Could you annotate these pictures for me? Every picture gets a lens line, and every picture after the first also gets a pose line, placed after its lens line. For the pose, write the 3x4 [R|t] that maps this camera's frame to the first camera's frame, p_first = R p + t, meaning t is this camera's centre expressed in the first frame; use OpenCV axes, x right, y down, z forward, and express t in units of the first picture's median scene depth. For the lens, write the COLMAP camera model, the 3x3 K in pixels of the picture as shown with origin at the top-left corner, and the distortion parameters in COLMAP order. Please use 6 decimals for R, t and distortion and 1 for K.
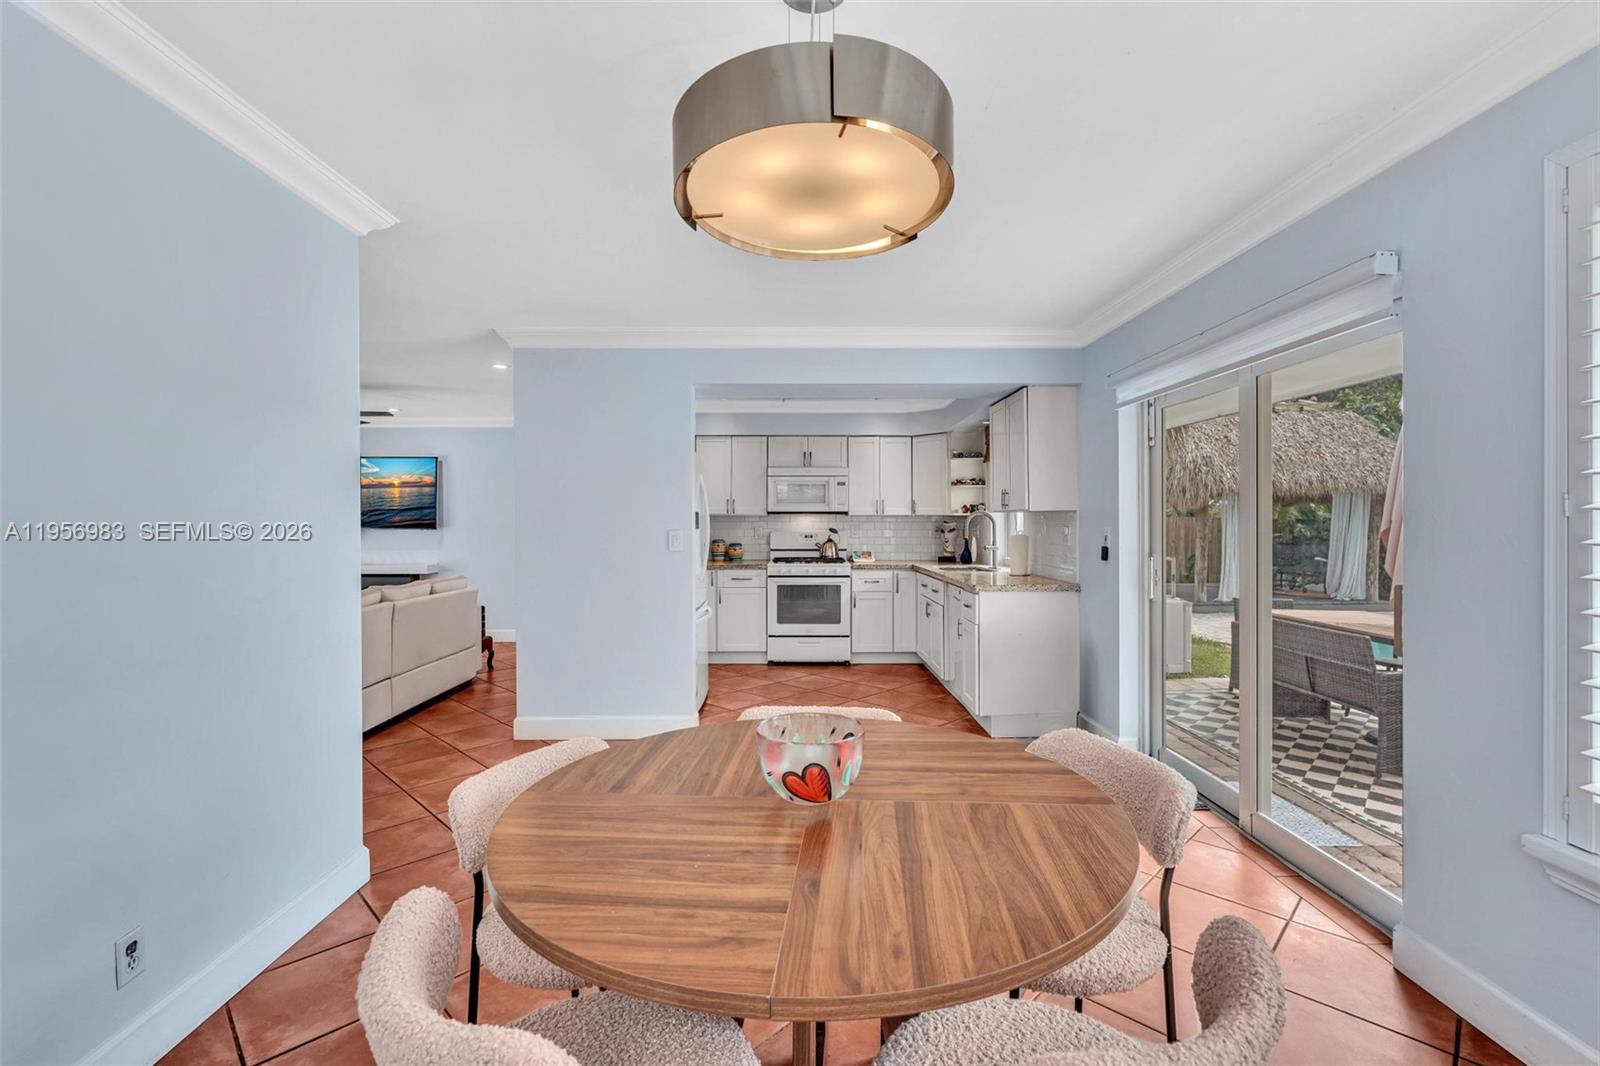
lens RADIAL K [[728.0, 0, 808.7], [0, 728.0, 523.0], [0, 0, 1]] dist [-0.000576, 0.000133]
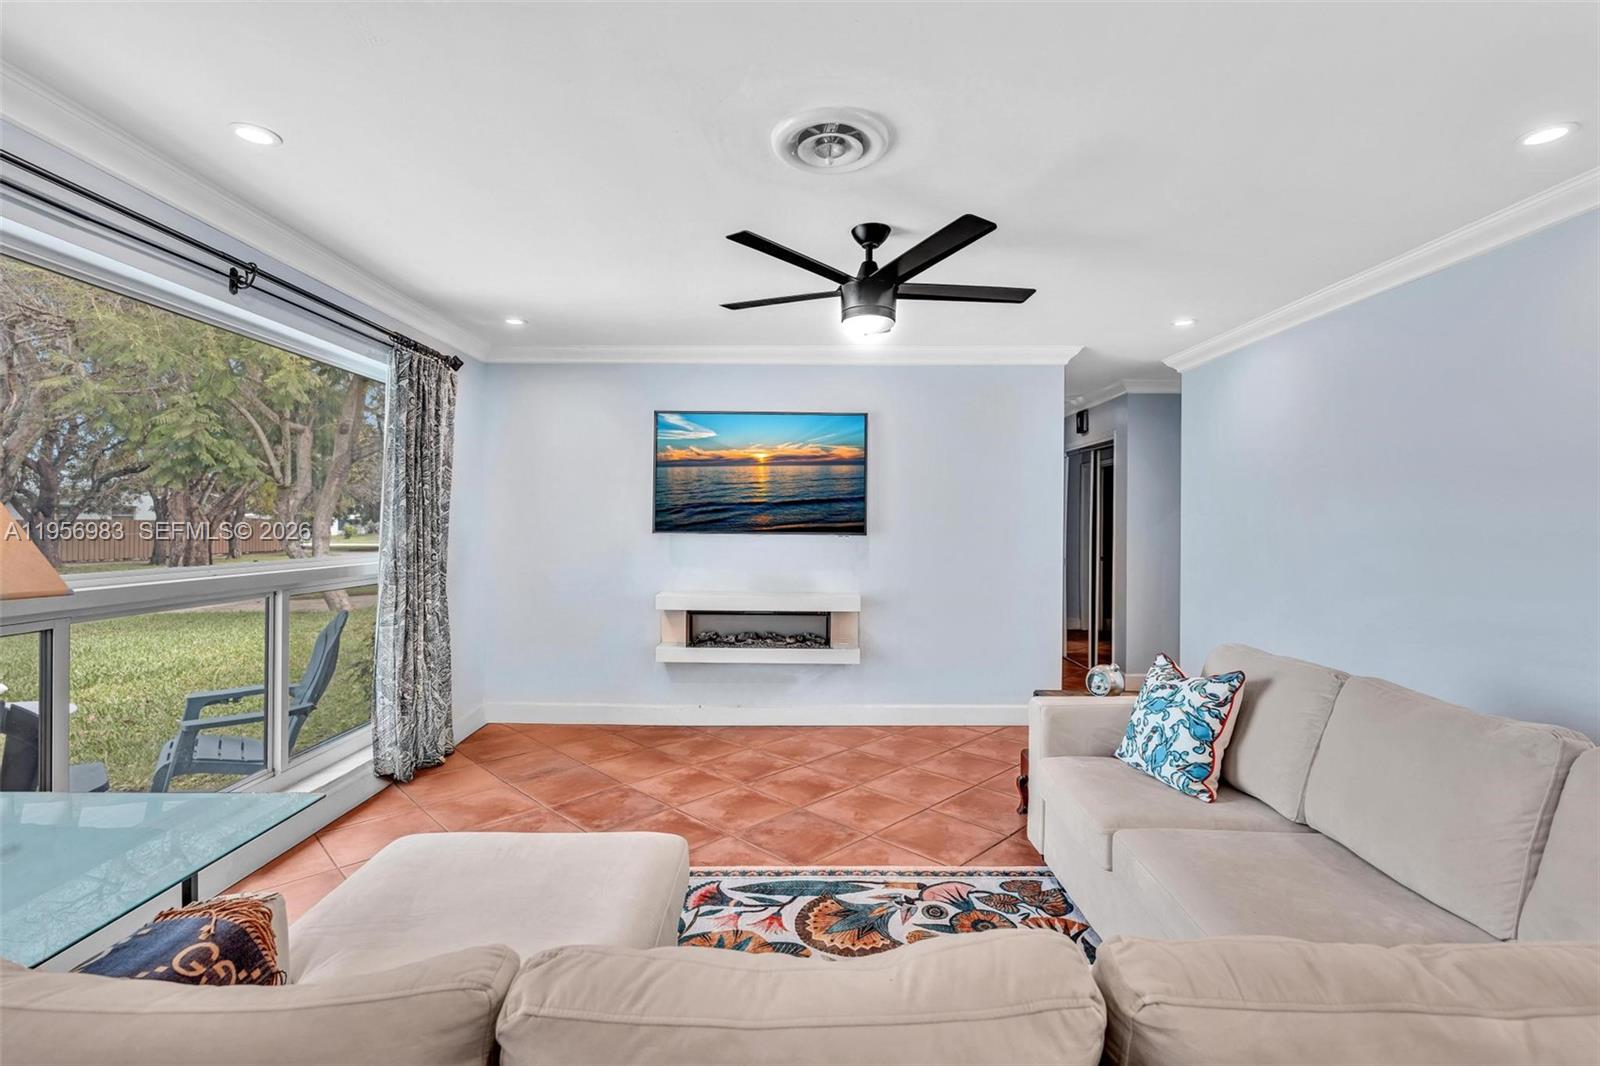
lens RADIAL K [[715.0, 0, 801.3], [0, 715.0, 530.2], [0, 0, 1]] dist [-0.000452, 0.000241]
pose [[0.999735, 0.009628, -0.020932, -0.647033], [-0.009506, 0.999937, 0.005898, 0.001434], [0.020987, -0.005698, 0.999764, 0.459359]]
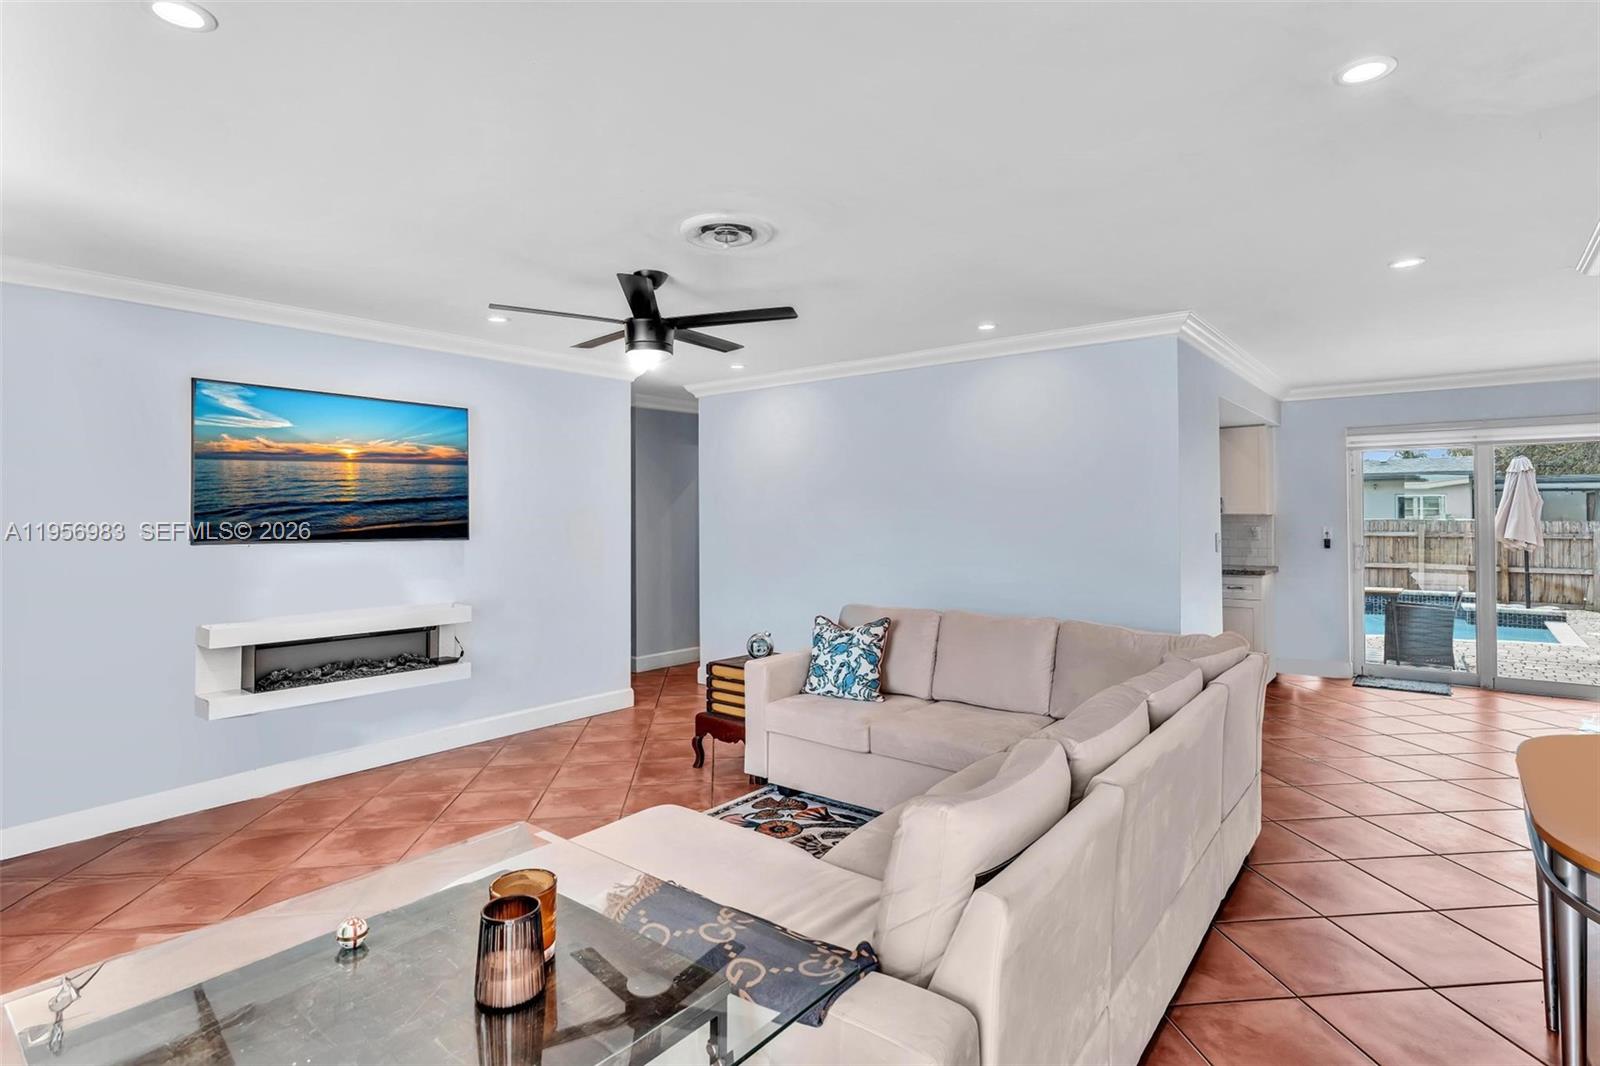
lens RADIAL K [[813.9, 0, 805.2], [0, 813.9, 506.4], [0, 0, 1]] dist [-0.001836, 0.000390]
pose [[0.645107, 0.011572, 0.764005, -0.971704], [0.003878, 0.999823, -0.018419, -0.005326], [-0.764083, 0.014845, 0.644947, 0.448765]]
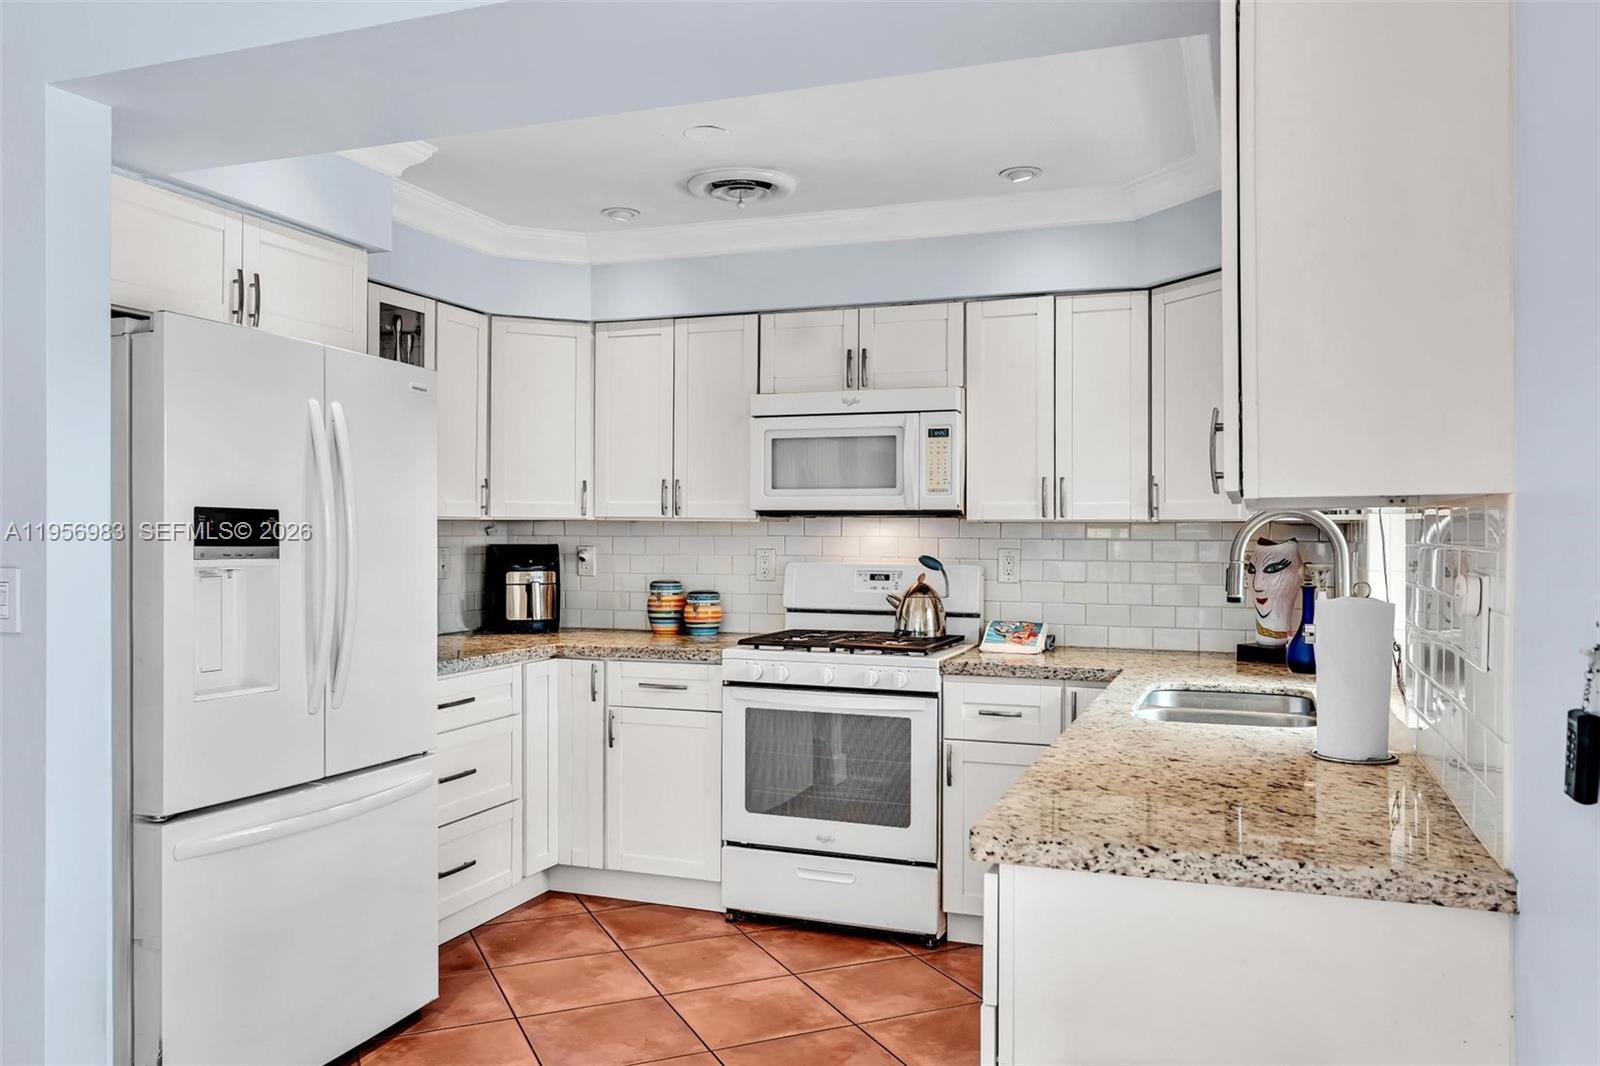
lens RADIAL K [[1226.4, 0, 802.9], [0, 1226.4, 540.8], [0, 0, 1]] dist [0.000206, 0.000168]
pose [[0.925611, 0.007422, -0.378404, 0.213652], [-0.005871, 0.999969, 0.005253, -0.003469], [0.378431, -0.002640, 0.925626, 0.418186]]
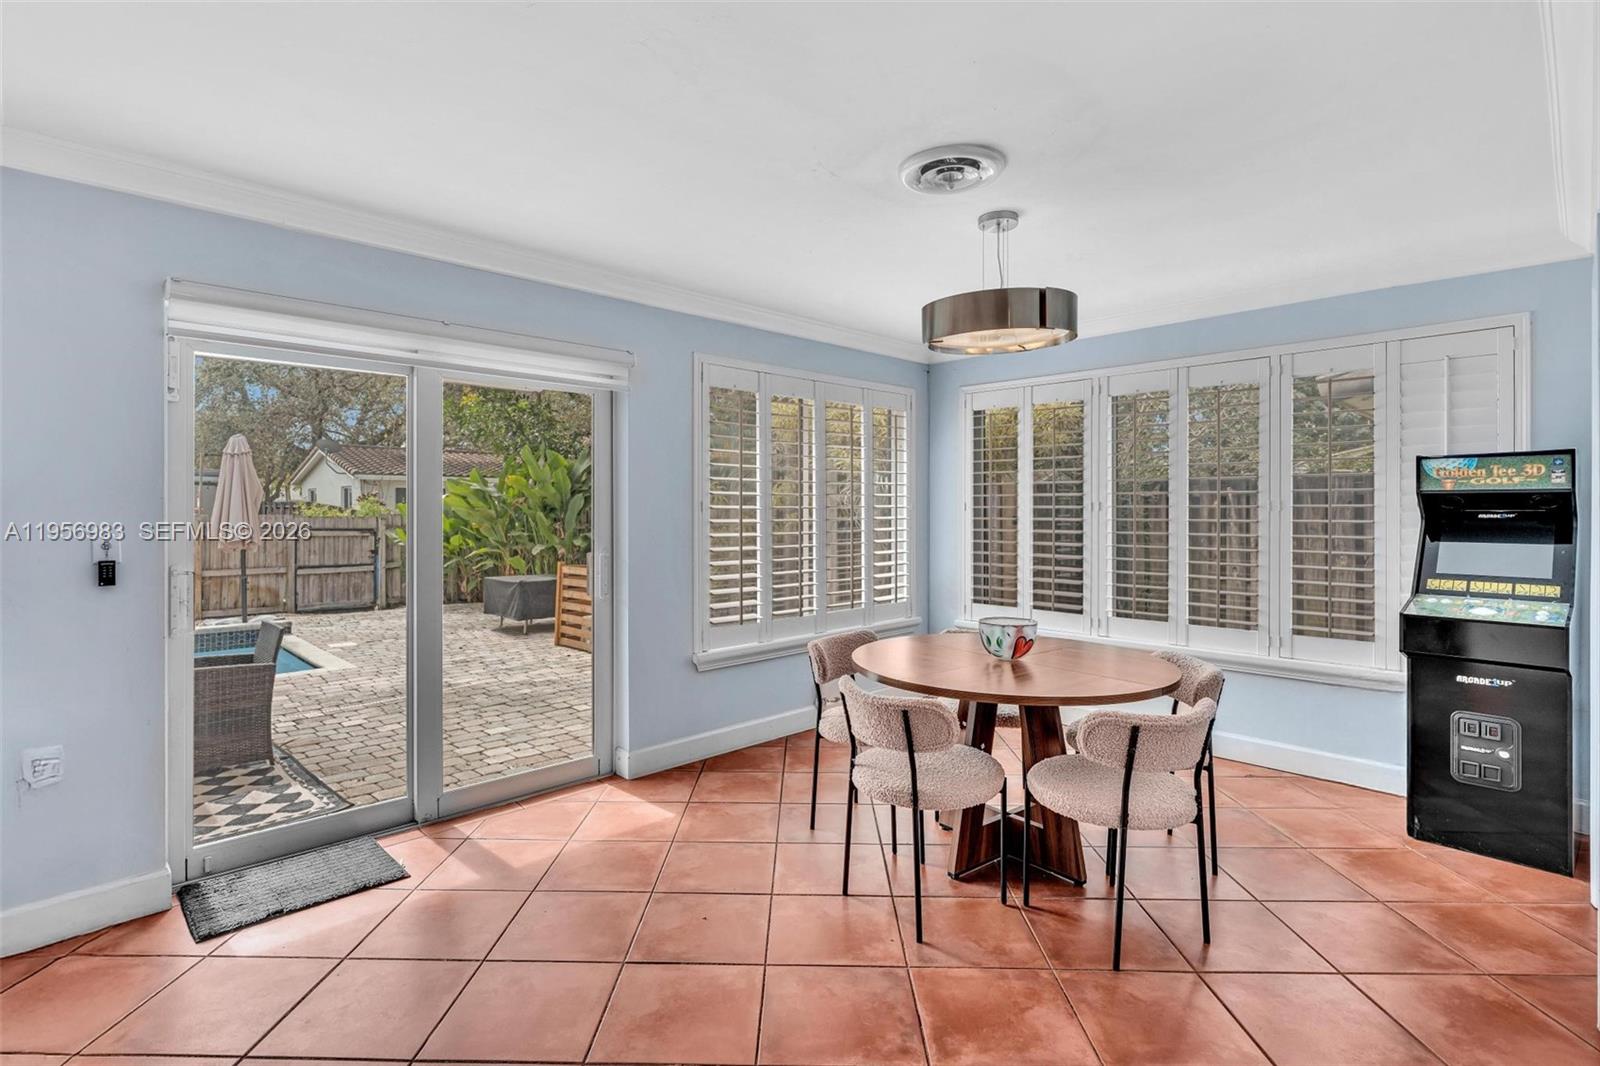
lens RADIAL K [[774.5, 0, 798.2], [0, 774.5, 513.3], [0, 0, 1]] dist [0.010533, 0.000305]
pose [[-0.681078, 0.000104, 0.732211, -0.247196], [0.002635, 0.999994, 0.002309, -0.002783], [-0.732206, 0.003502, -0.681074, 0.621844]]
